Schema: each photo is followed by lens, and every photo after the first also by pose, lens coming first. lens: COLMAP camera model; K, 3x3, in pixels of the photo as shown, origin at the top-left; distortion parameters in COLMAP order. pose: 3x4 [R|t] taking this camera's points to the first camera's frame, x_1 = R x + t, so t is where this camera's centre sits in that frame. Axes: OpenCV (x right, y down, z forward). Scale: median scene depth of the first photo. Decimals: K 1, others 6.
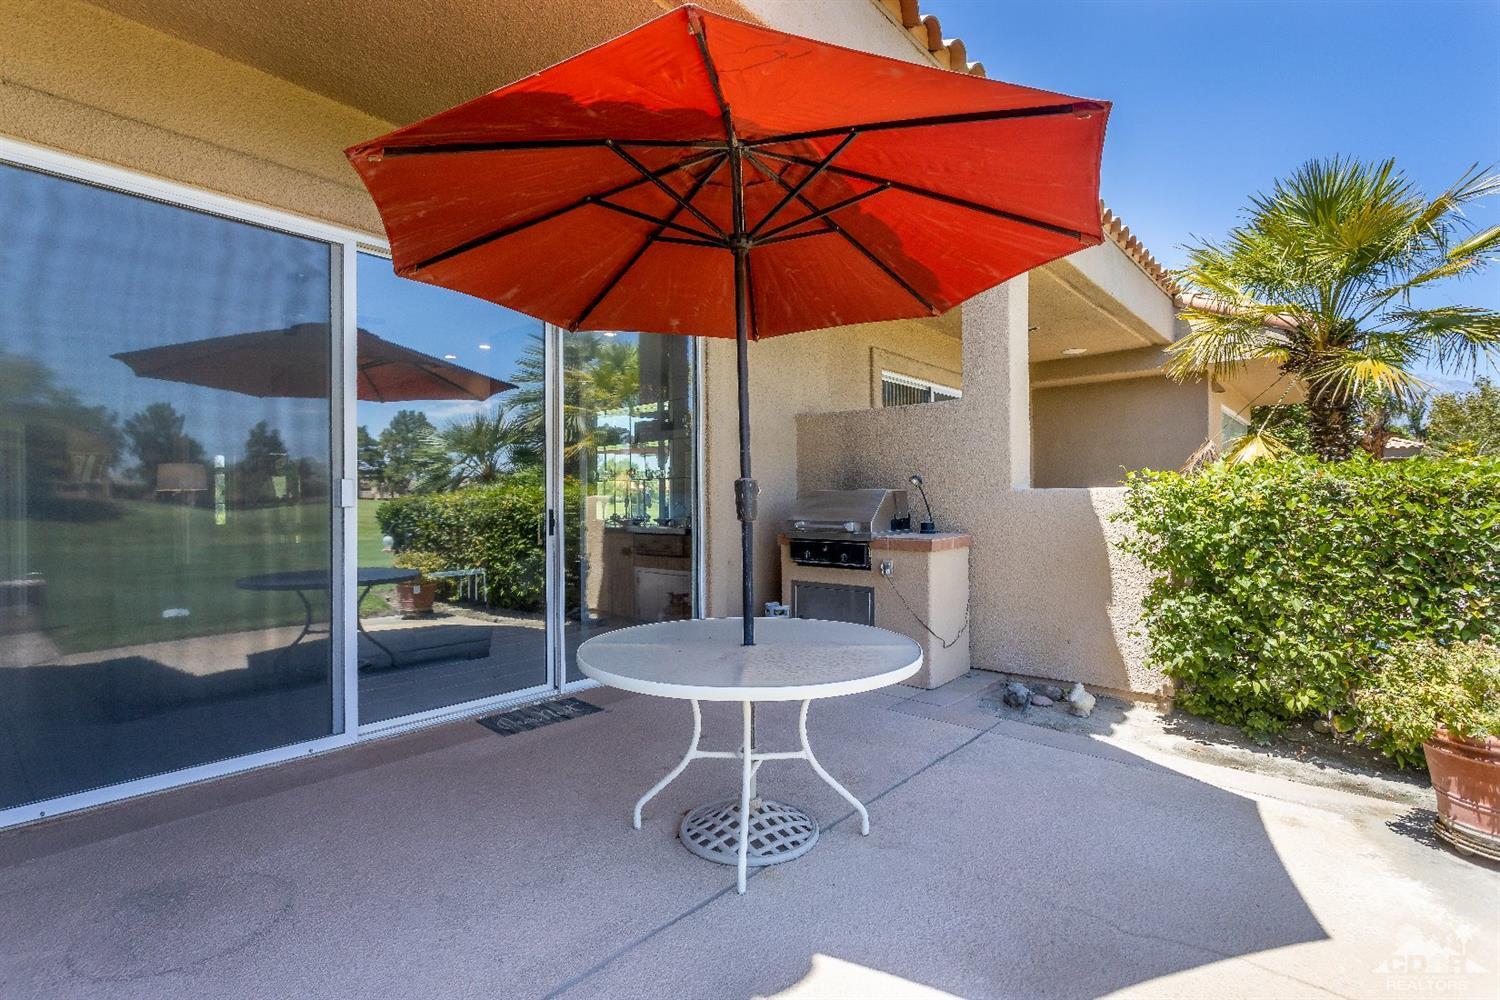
lens RADIAL K [[713.2, 0, 750.0], [0, 713.2, 500.0], [0, 0, 1]] dist [-0.000219, -0.000121]
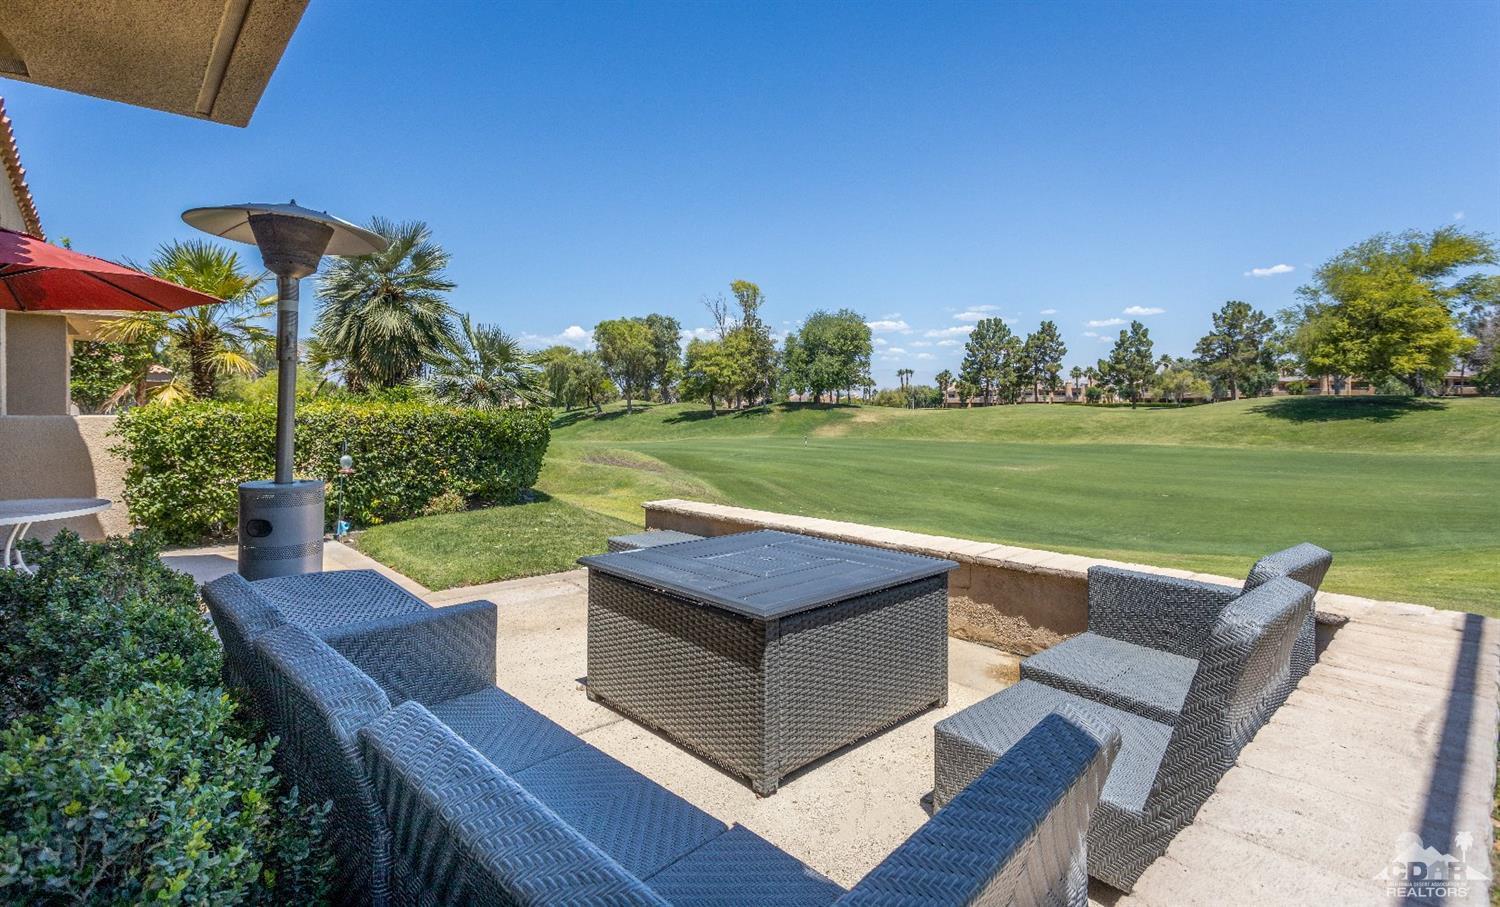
lens RADIAL K [[718.7, 0, 748.5], [0, 718.7, 400.8], [0, 0, 1]] dist [-0.000307, -0.000138]
pose [[0.085240, 0.012321, 0.996284, -1.228134], [-0.001106, 0.999924, -0.012272, -0.040232], [-0.996360, -0.000055, 0.085247, -0.763358]]
